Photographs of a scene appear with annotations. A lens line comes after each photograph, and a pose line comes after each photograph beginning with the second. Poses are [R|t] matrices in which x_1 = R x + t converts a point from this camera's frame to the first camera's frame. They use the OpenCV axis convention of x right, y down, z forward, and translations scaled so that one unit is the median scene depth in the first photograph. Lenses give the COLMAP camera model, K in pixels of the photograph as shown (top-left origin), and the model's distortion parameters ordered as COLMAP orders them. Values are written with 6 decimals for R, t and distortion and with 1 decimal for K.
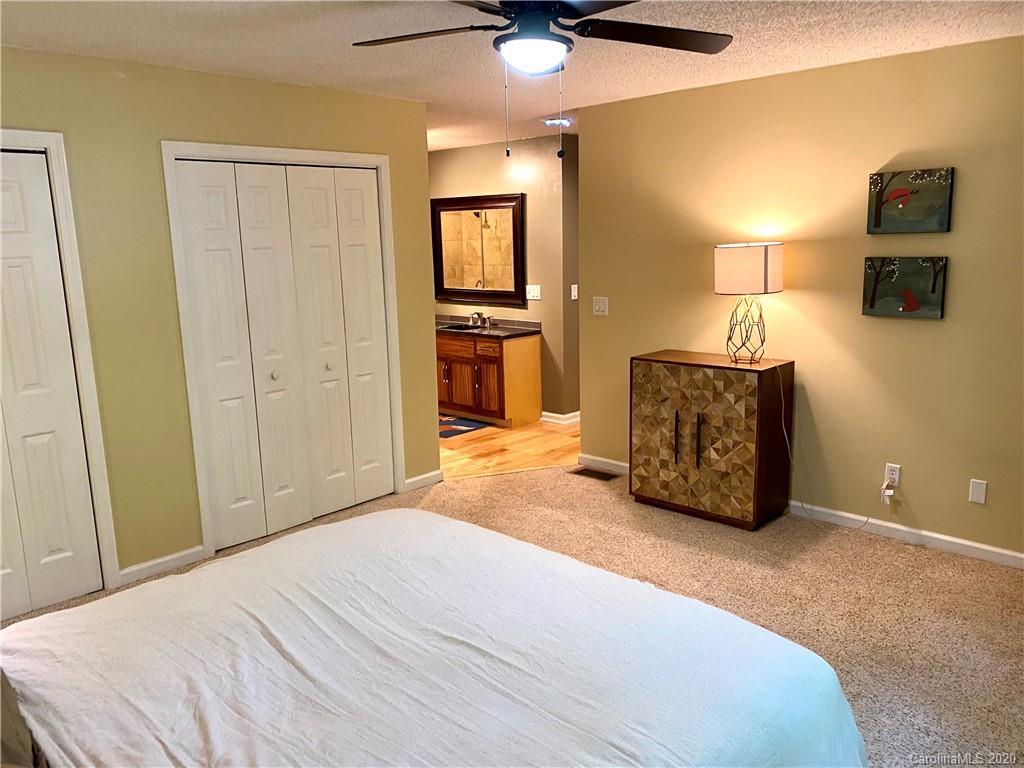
lens RADIAL K [[783.9, 0, 511.9], [0, 783.9, 378.4], [0, 0, 1]] dist [0.051455, -0.046459]
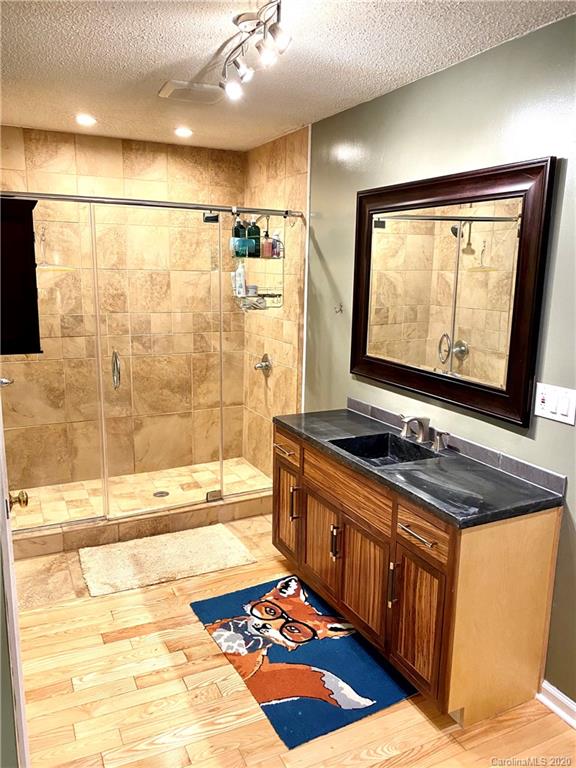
lens RADIAL K [[587.9, 0, 288.0], [0, 587.9, 384.0], [0, 0, 1]] dist [0.051455, -0.046459]
pose [[0.941797, 0.108705, -0.318122, -0.006086], [-0.102765, 0.994074, 0.035447, -0.109884], [0.320090, -0.000692, 0.947387, 0.627352]]
